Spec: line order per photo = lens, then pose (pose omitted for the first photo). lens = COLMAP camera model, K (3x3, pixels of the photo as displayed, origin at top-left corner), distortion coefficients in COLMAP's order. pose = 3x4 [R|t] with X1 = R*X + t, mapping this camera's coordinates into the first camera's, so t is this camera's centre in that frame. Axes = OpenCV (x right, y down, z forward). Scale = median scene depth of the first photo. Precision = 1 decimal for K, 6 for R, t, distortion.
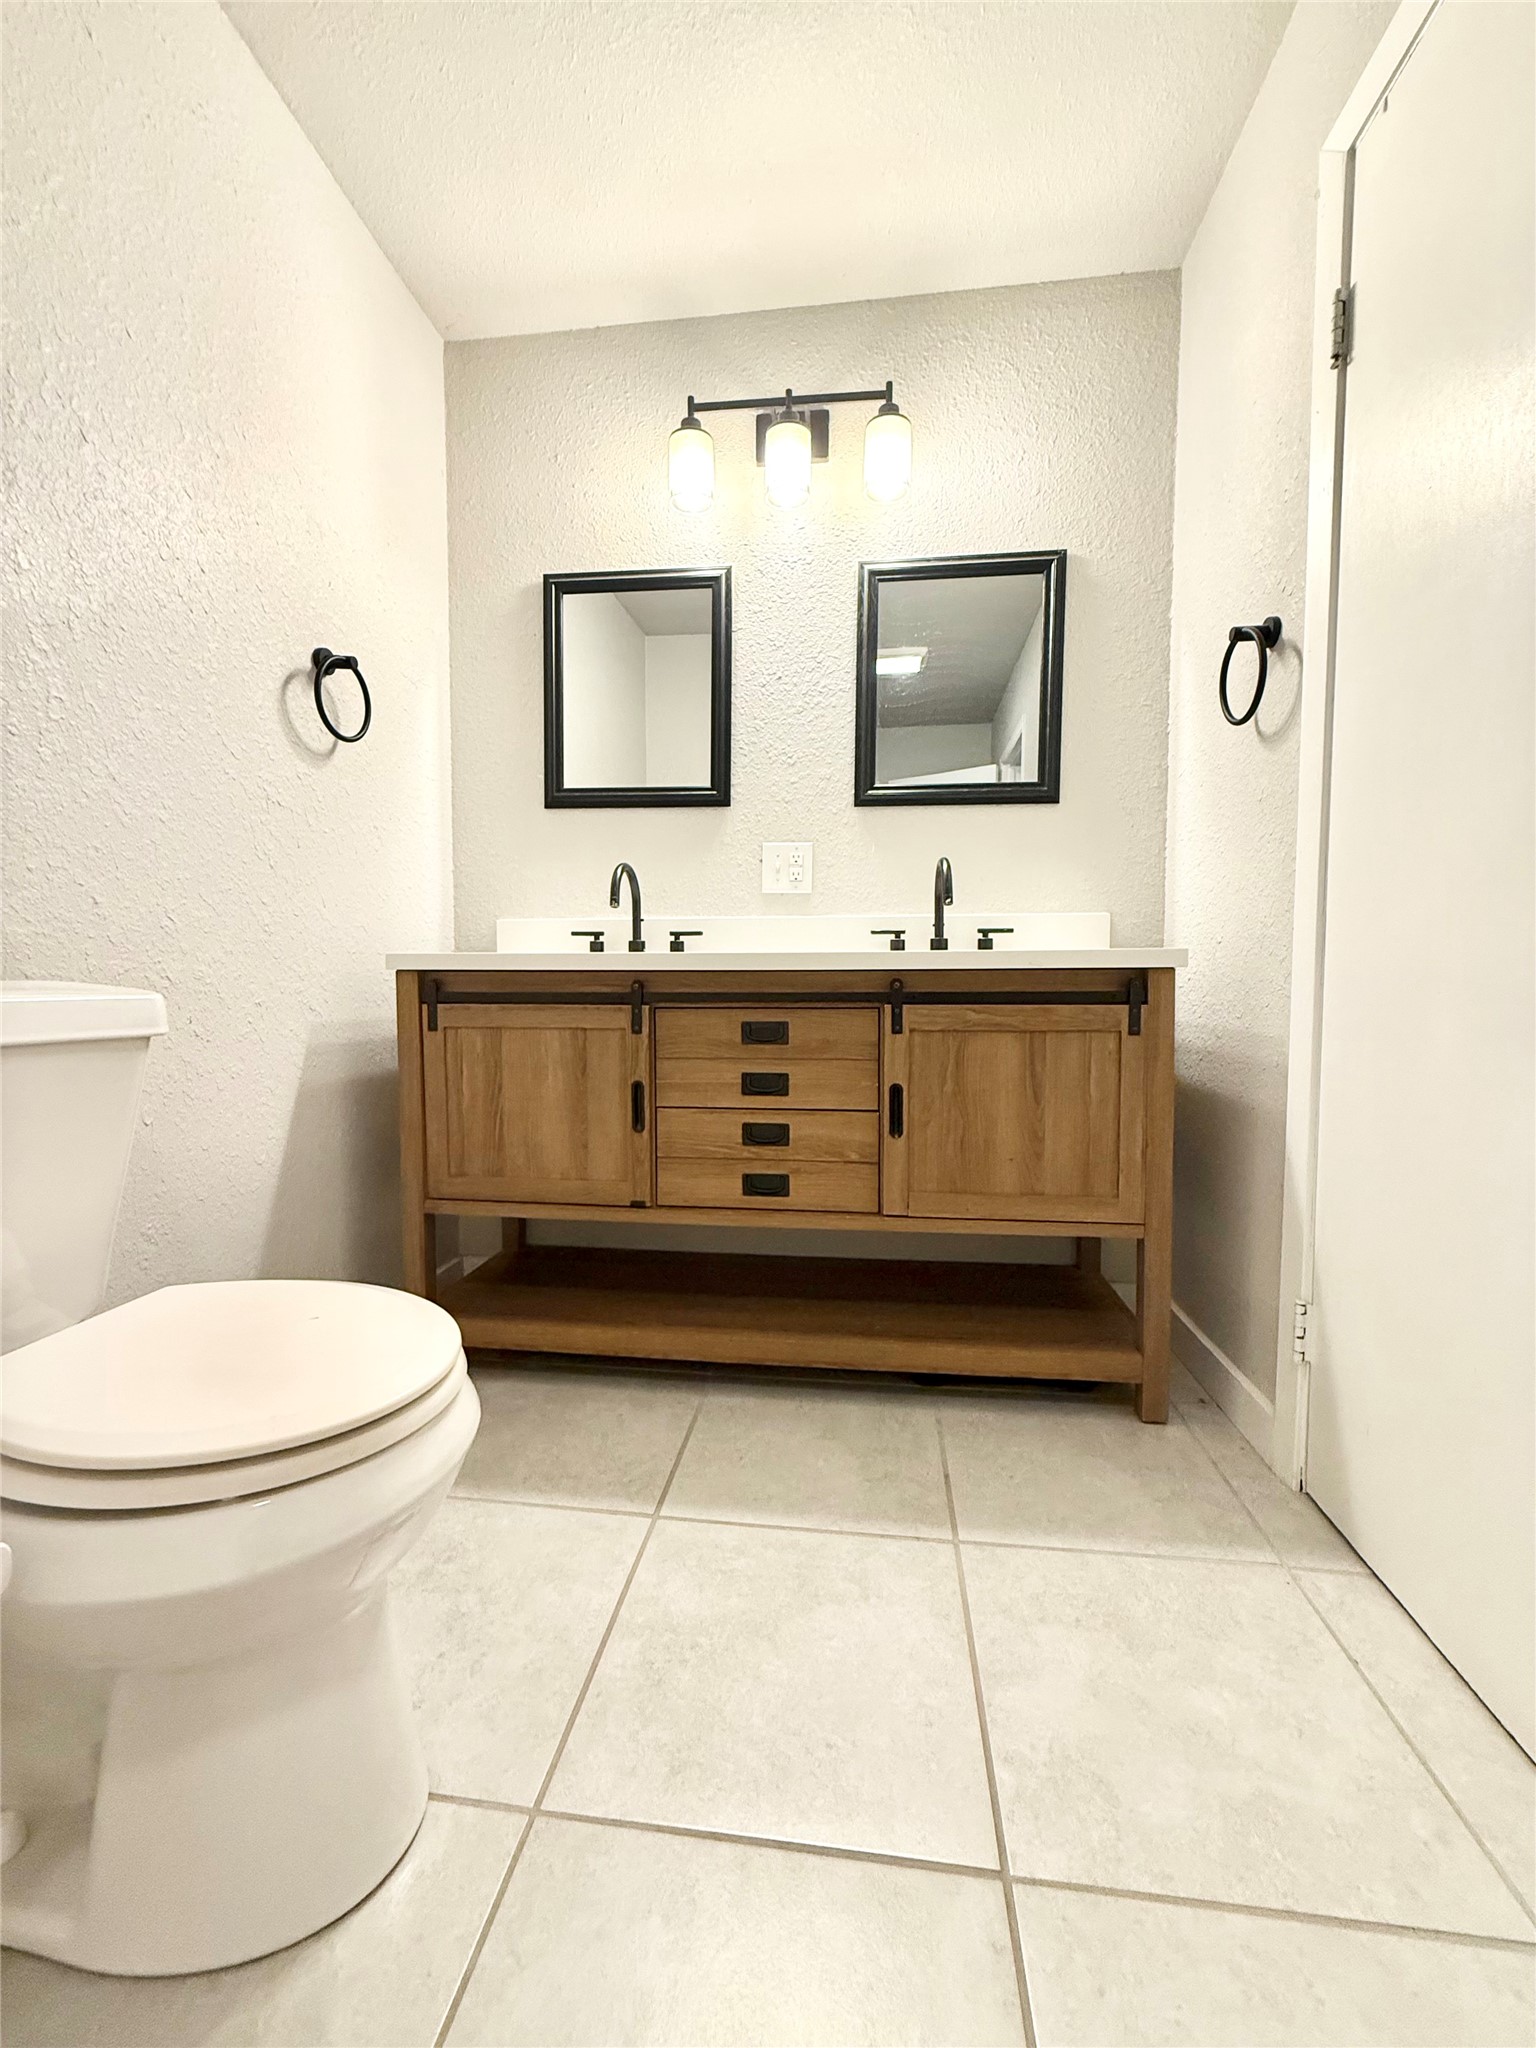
lens RADIAL K [[809.6, 0, 768.0], [0, 809.6, 1024.0], [0, 0, 1]] dist [0.004189, 0.000110]
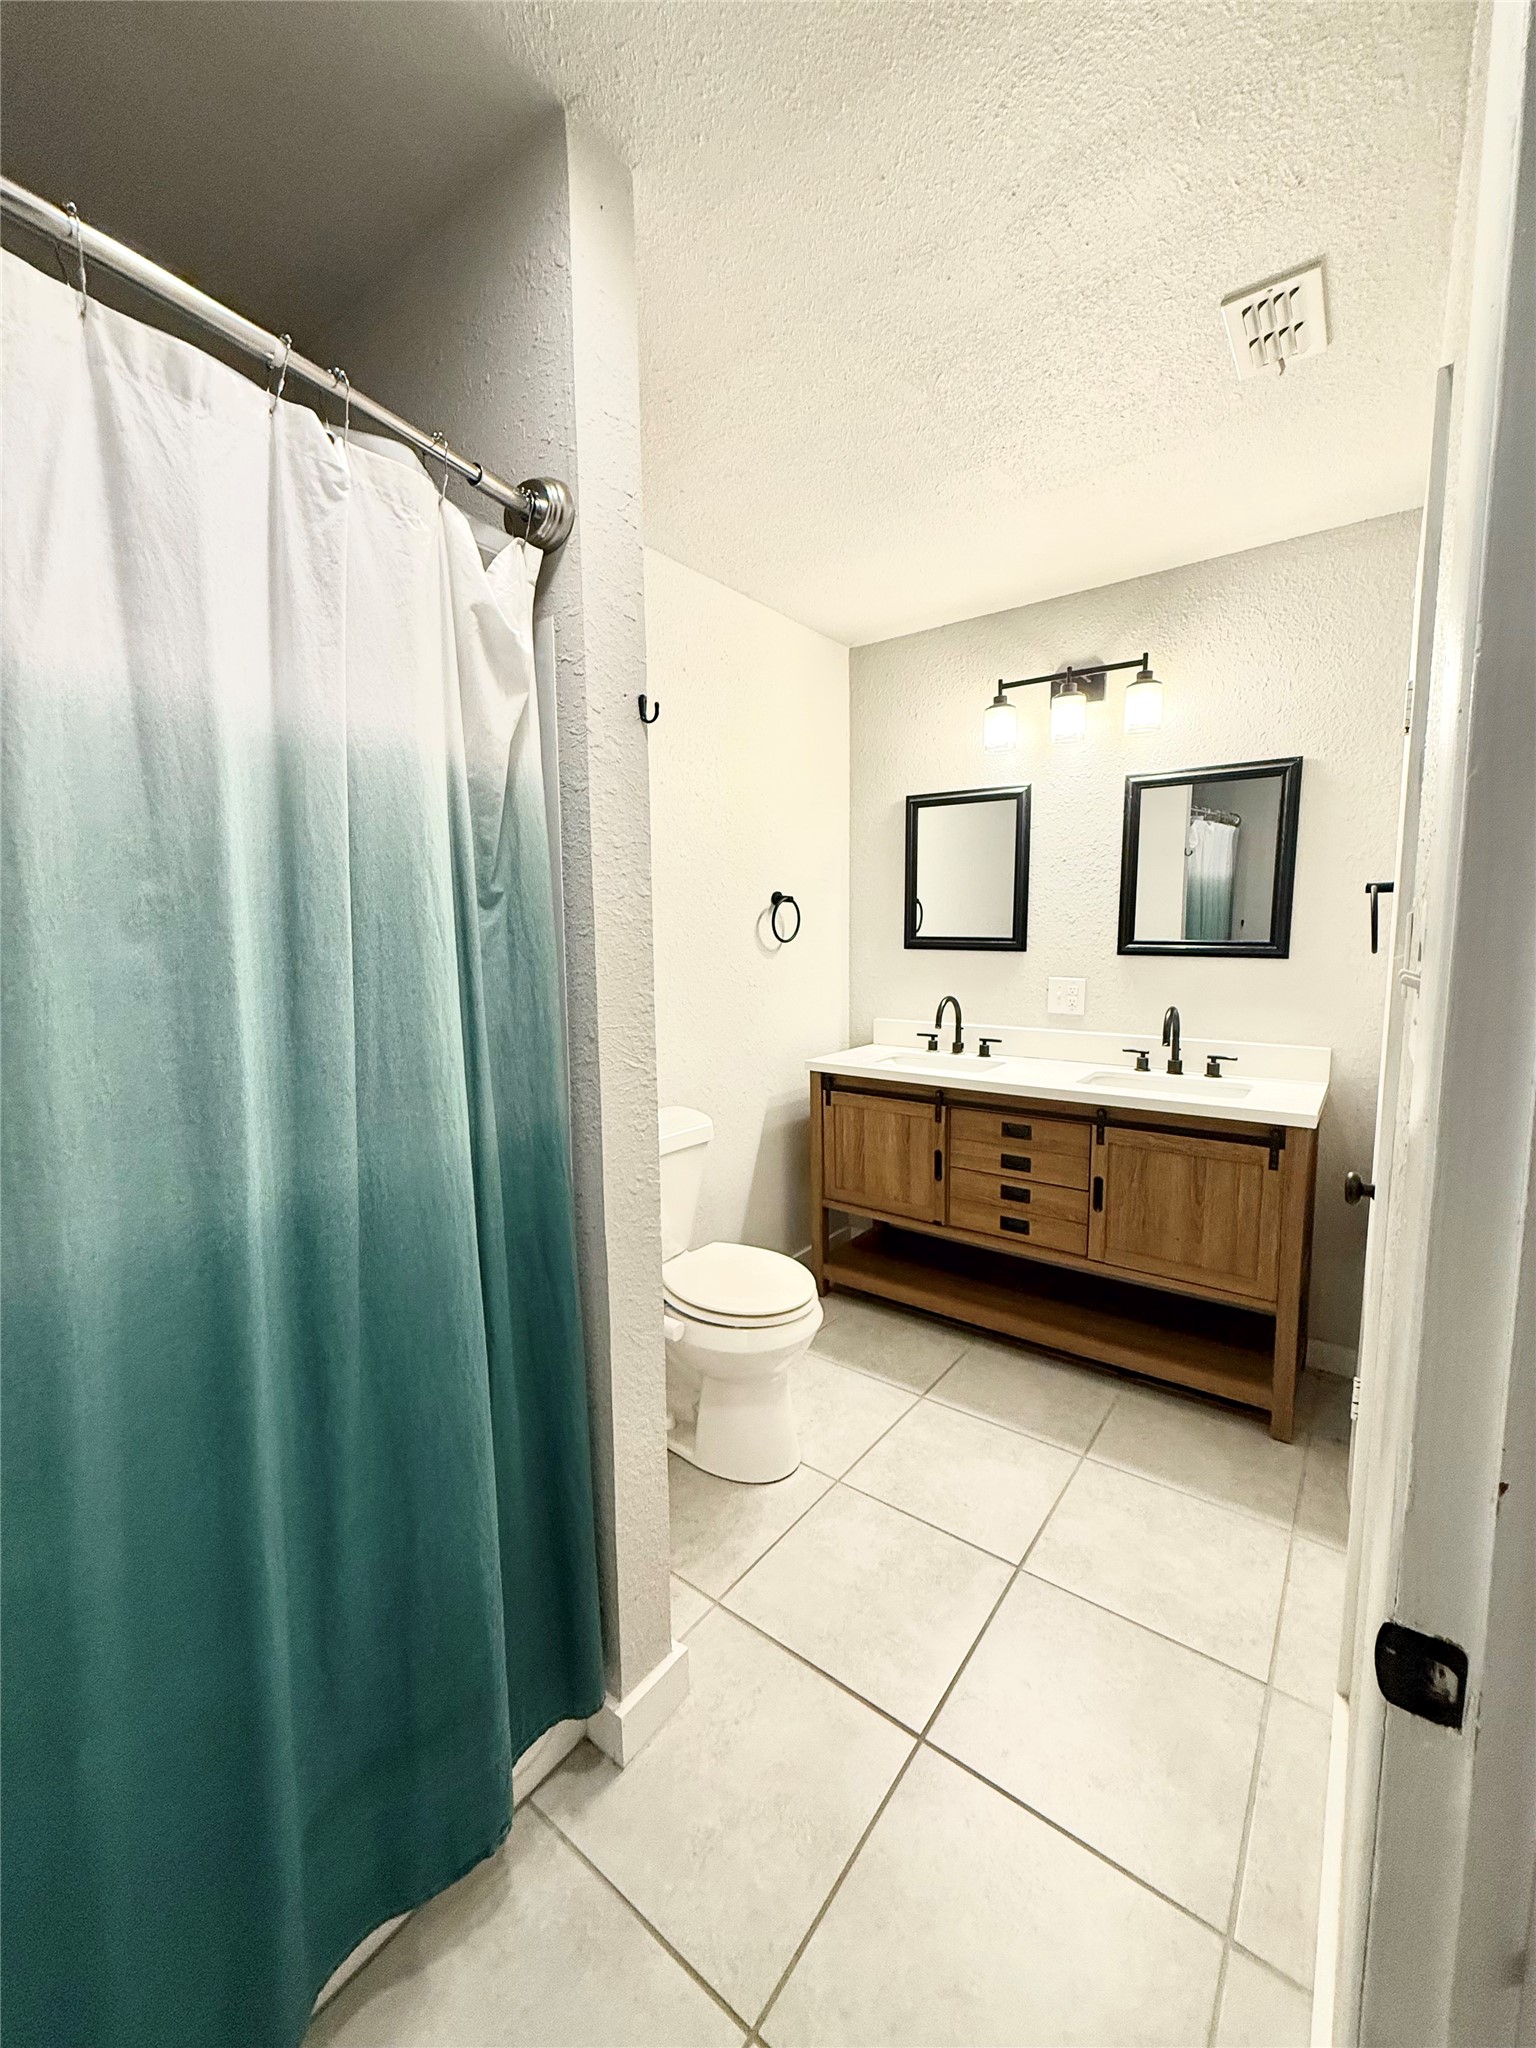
lens RADIAL K [[809.6, 0, 768.0], [0, 809.6, 1024.0], [0, 0, 1]] dist [0.004189, 0.000110]
pose [[0.865833, 0.046212, -0.498194, 0.348264], [-0.013683, 0.997540, 0.068749, -0.294569], [0.500146, -0.052708, 0.864336, -0.587026]]
